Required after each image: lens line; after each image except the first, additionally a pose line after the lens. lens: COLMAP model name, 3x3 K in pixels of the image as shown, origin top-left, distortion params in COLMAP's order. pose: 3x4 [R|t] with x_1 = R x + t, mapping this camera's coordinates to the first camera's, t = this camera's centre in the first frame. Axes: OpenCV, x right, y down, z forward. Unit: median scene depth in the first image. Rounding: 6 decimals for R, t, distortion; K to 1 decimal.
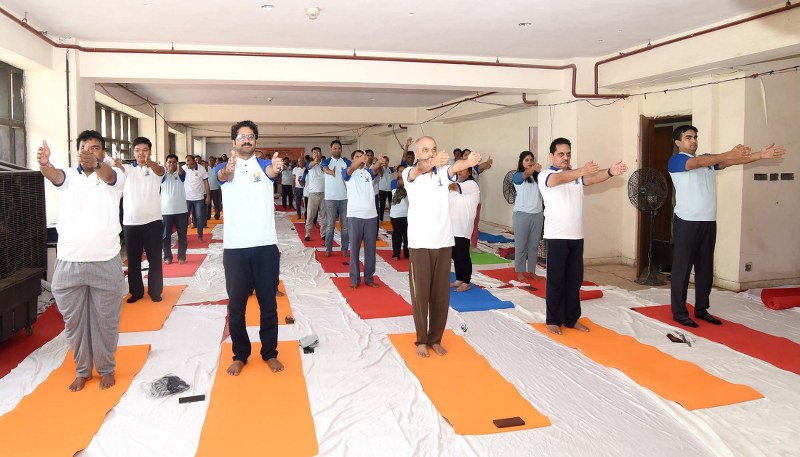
lens RADIAL K [[525.3, 0, 399.1], [0, 525.3, 200.1], [0, 0, 1]] dist [-0.078332, -0.000085]
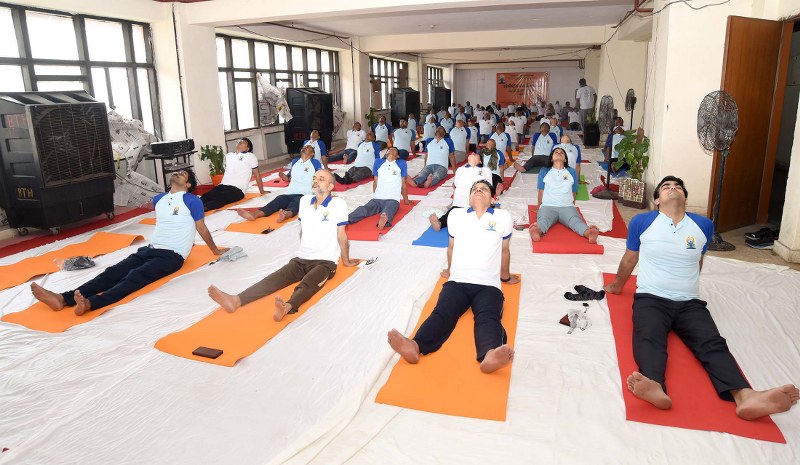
lens RADIAL K [[492.8, 0, 403.2], [0, 492.8, 199.0], [0, 0, 1]] dist [-0.075433, 0.004337]
pose [[0.857814, 0.098254, -0.504481, 0.388654], [-0.019874, 0.987164, 0.158468, -0.010952], [0.513576, -0.125910, 0.848756, 0.166018]]
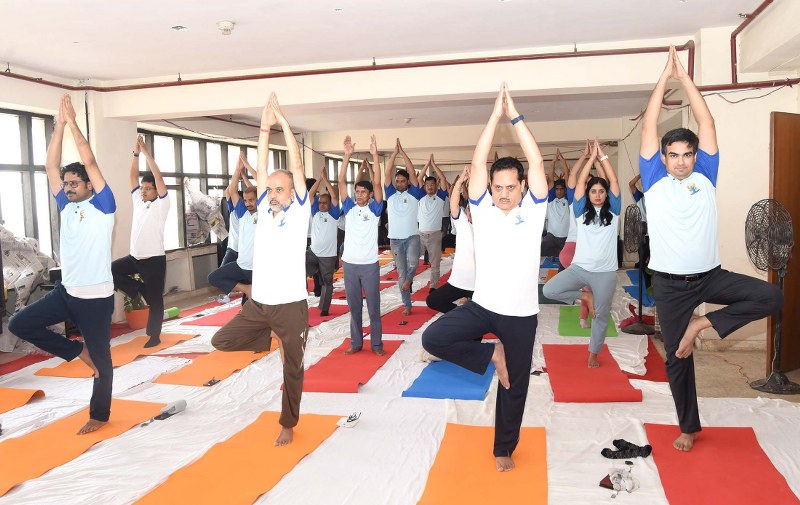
lens RADIAL K [[662.0, 0, 397.8], [0, 662.0, 241.7], [0, 0, 1]] dist [-0.061309, 0.008709]
pose [[0.885942, 0.014226, -0.463578, 0.386809], [-0.012840, 0.999899, 0.006146, -0.012176], [0.463619, 0.000507, 0.886035, 0.113845]]
